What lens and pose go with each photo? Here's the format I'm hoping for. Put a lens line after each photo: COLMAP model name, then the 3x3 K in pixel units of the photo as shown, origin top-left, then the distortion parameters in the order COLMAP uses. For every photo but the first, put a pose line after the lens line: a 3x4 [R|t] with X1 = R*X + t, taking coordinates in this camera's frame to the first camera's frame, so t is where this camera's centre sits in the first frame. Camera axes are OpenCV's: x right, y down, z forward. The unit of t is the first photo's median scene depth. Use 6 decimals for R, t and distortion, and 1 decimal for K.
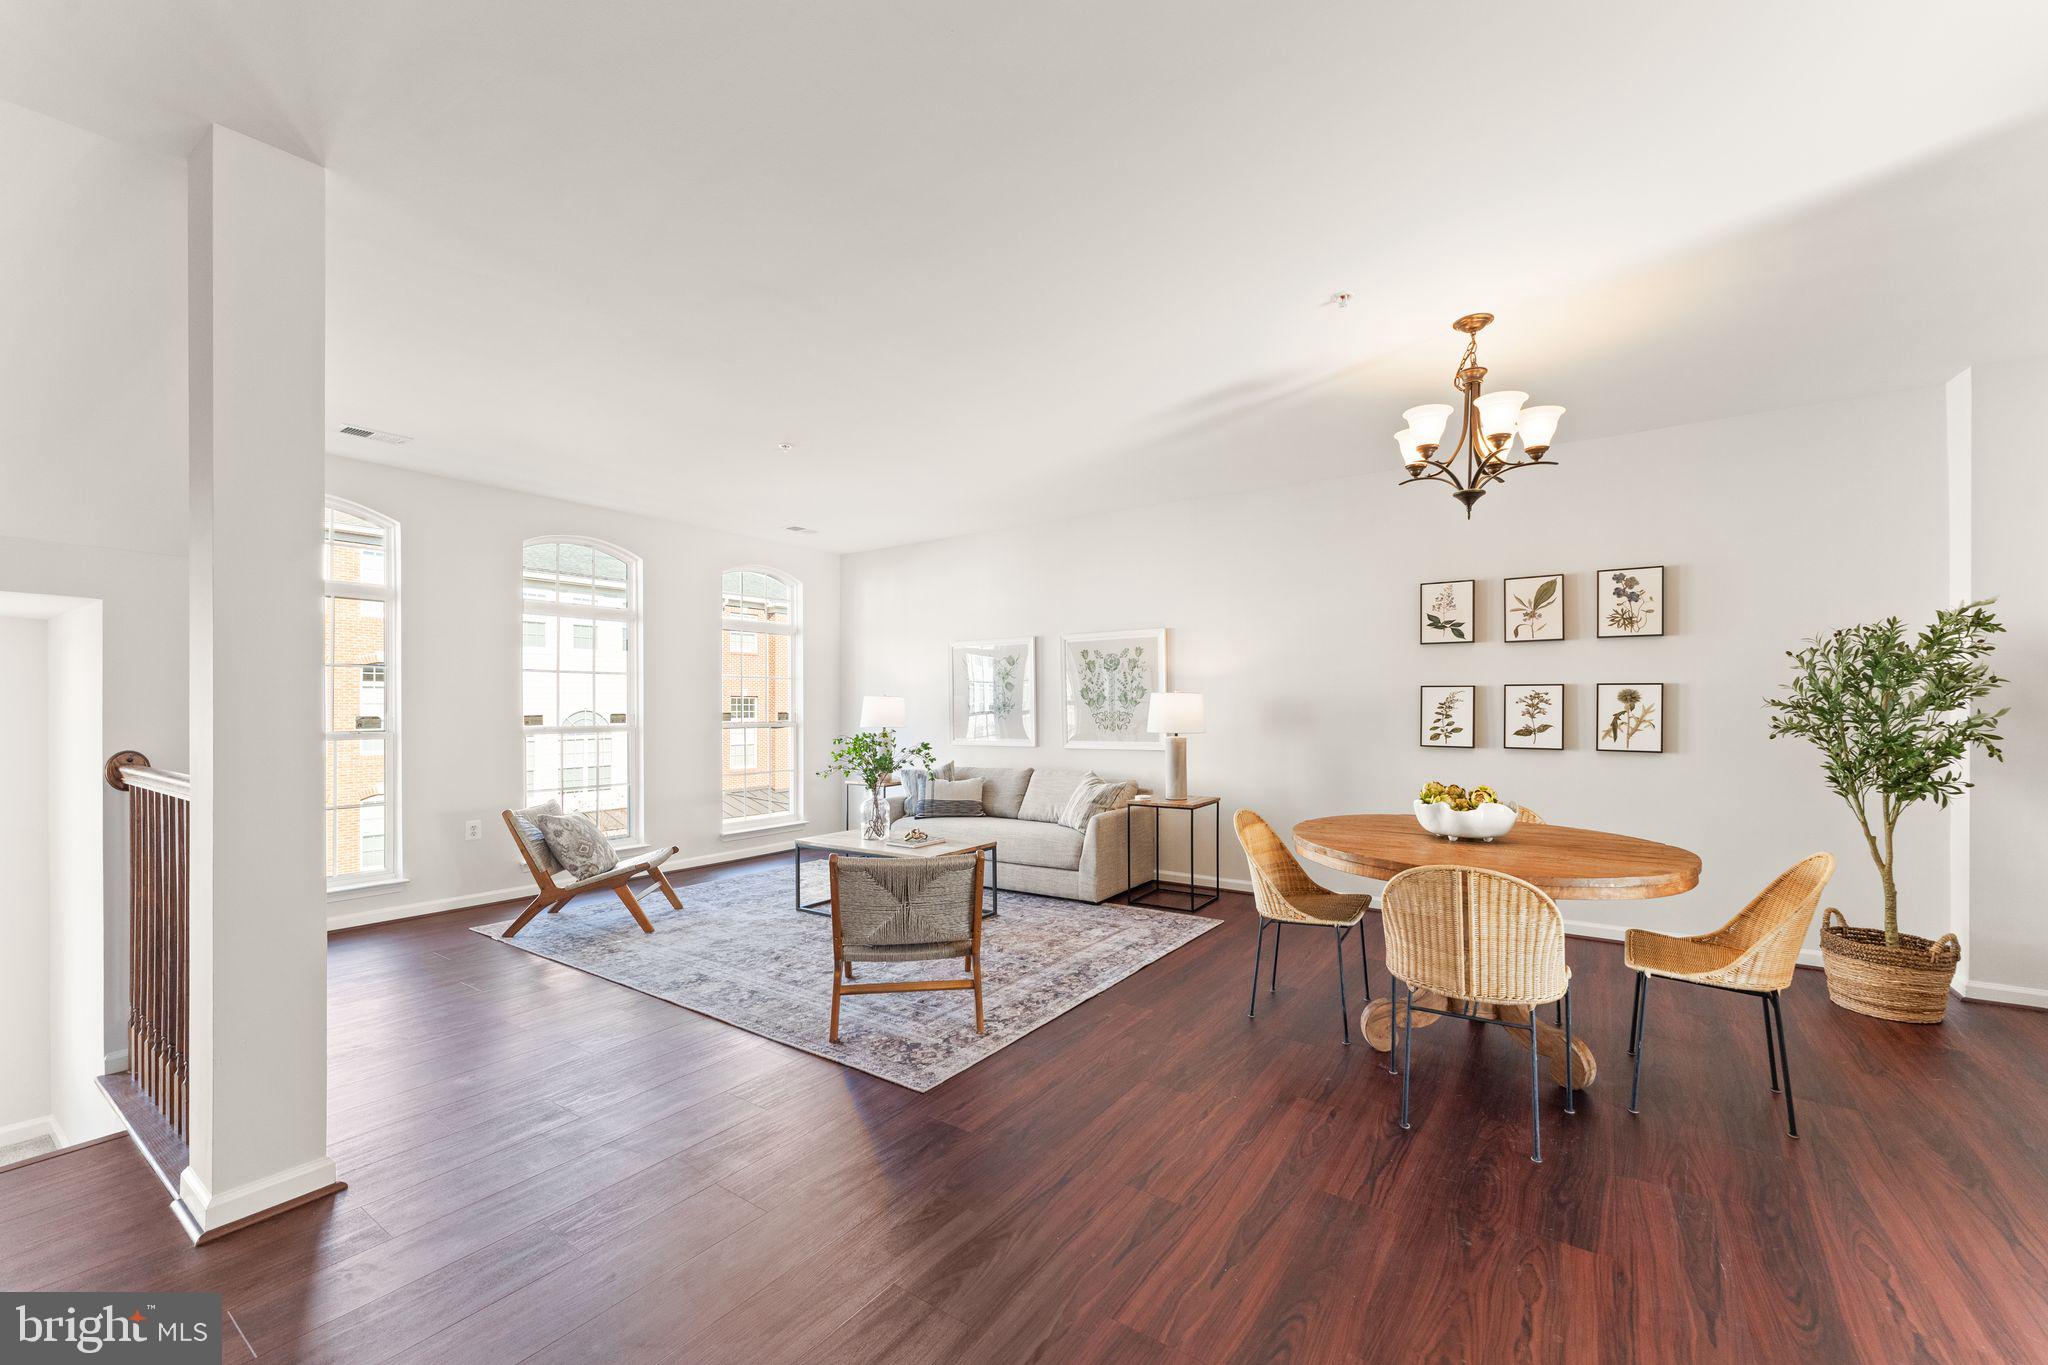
lens RADIAL K [[825.5, 0, 1025.8], [0, 825.5, 708.1], [0, 0, 1]] dist [-0.001072, 0.000171]
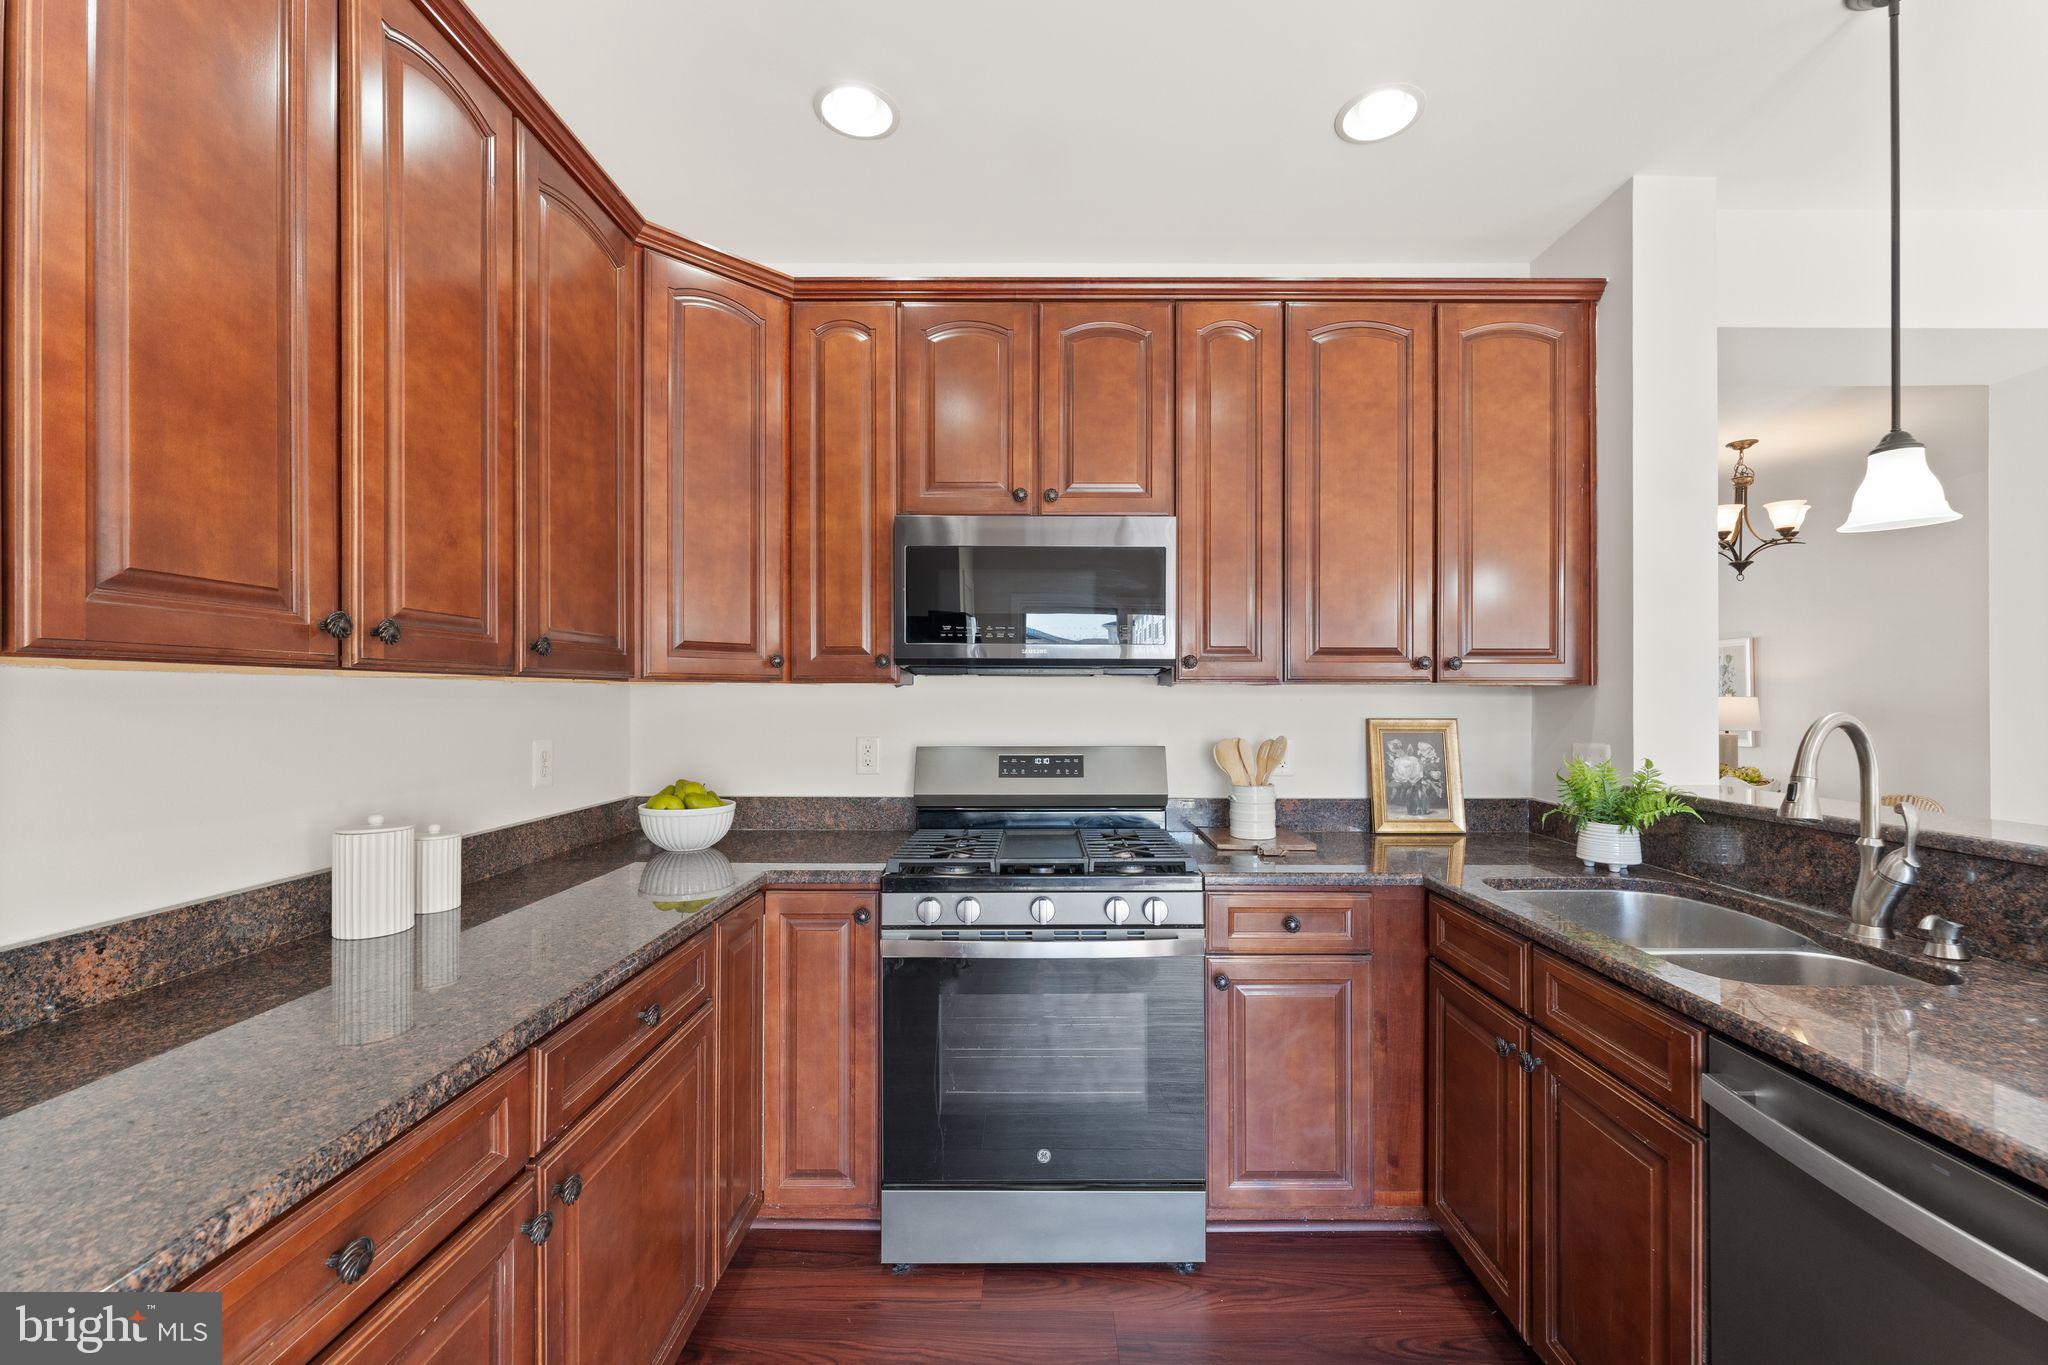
lens RADIAL K [[825.5, 0, 1035.4], [0, 825.5, 697.0], [0, 0, 1]] dist [-0.001072, 0.000171]
pose [[0.567708, 0.001087, -0.823229, 0.692682], [-0.005410, 0.999982, -0.002410, -0.011957], [0.823212, 0.005822, 0.567704, -0.553425]]
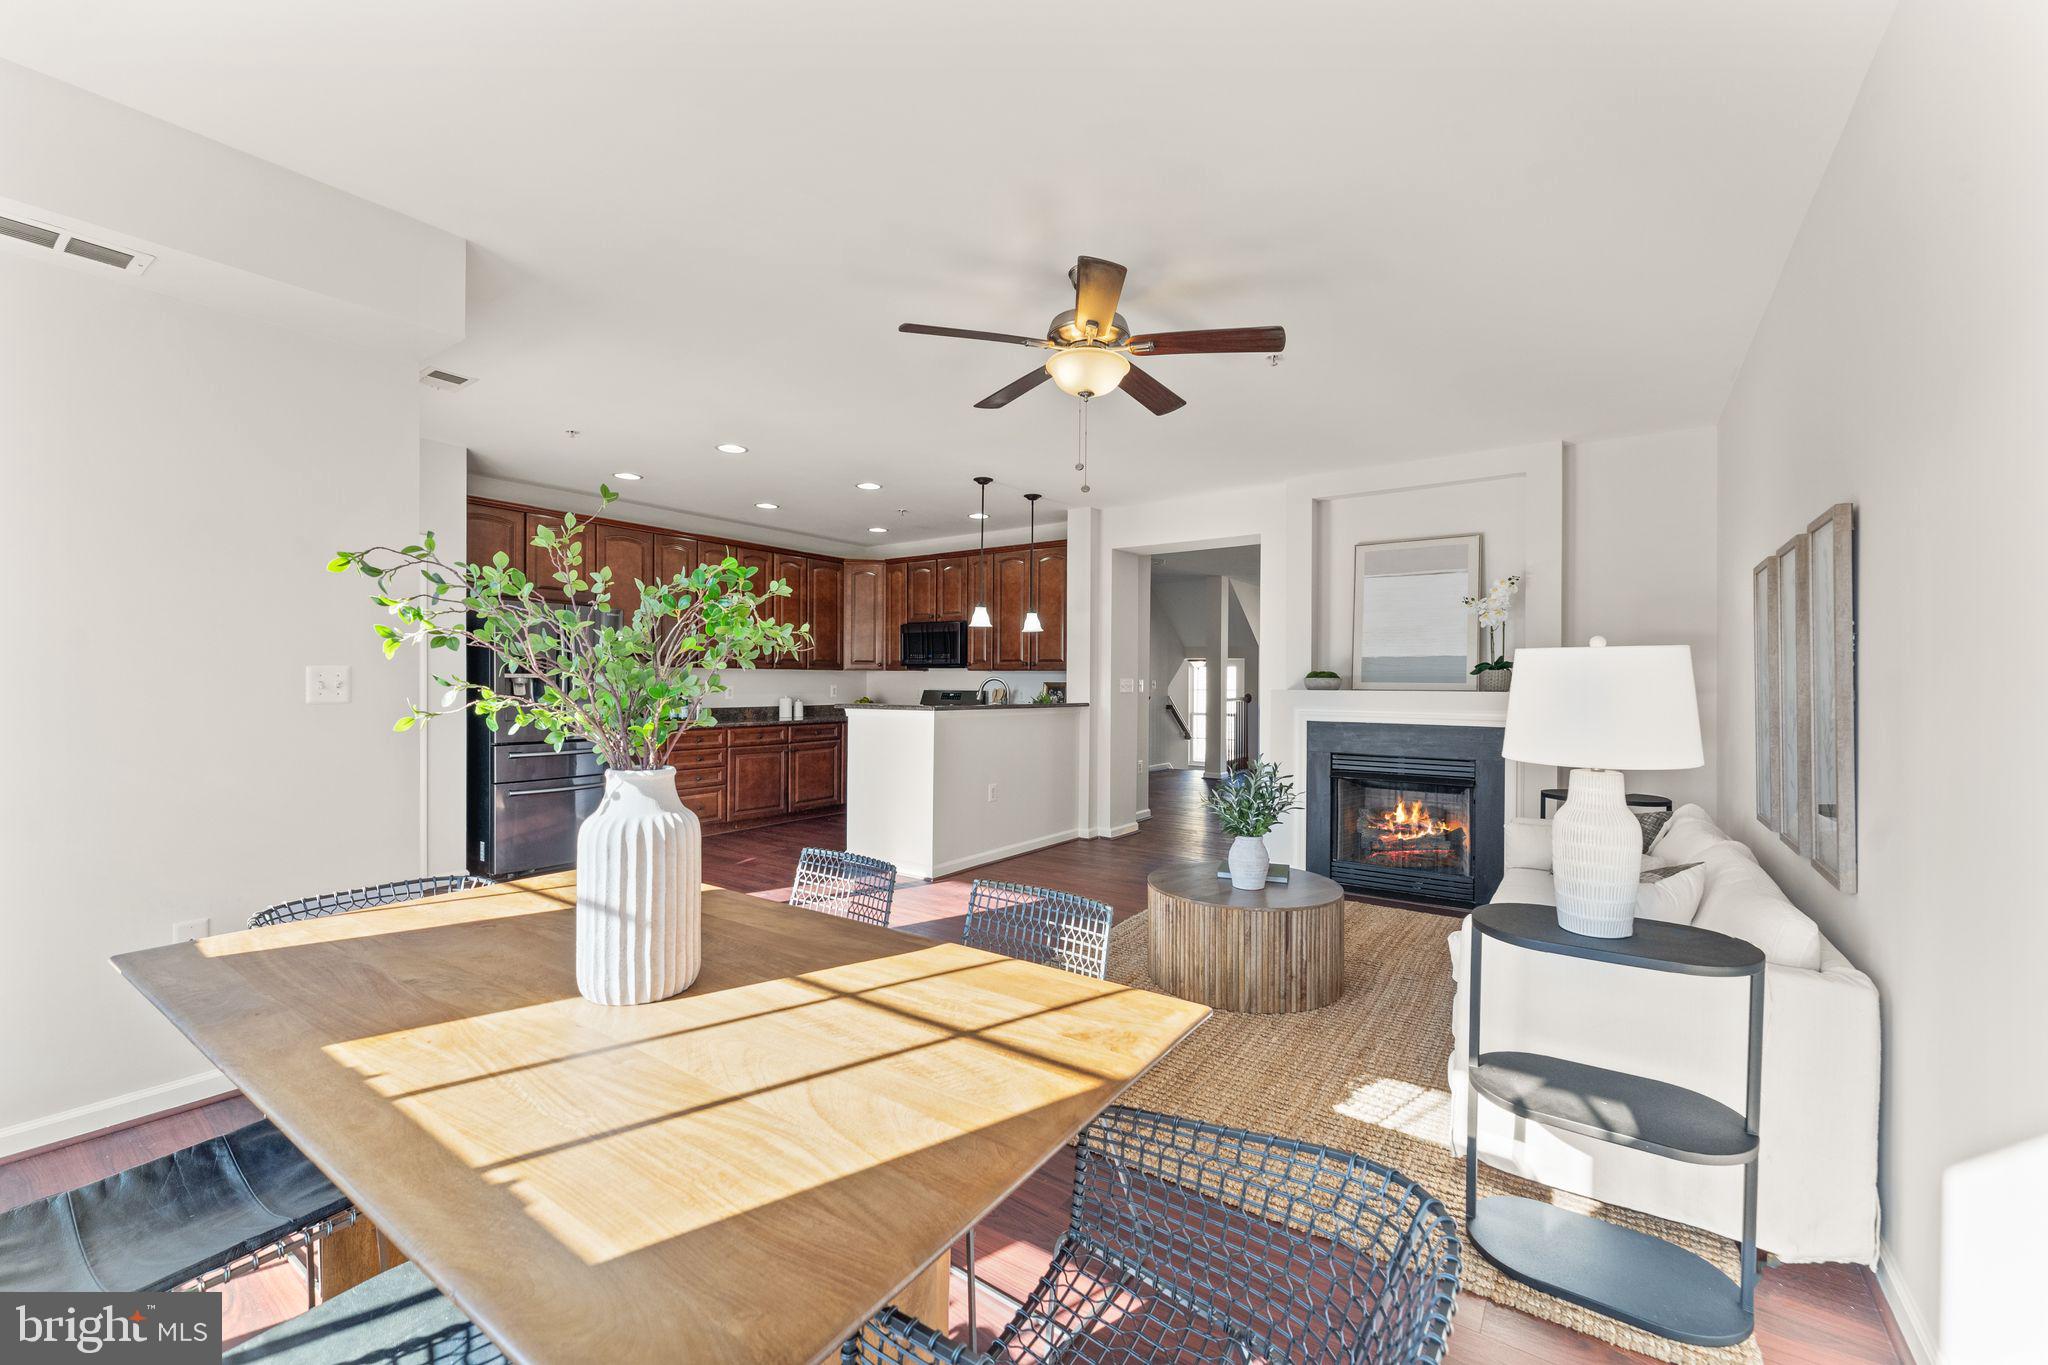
lens RADIAL K [[825.5, 0, 1029.3], [0, 825.5, 684.5], [0, 0, 1]] dist [-0.001072, 0.000171]
pose [[-0.004603, 0.005567, -0.999974, 2.004607], [-0.012134, 0.999911, 0.005623, -0.004715], [0.999916, 0.012159, -0.004535, -0.065525]]
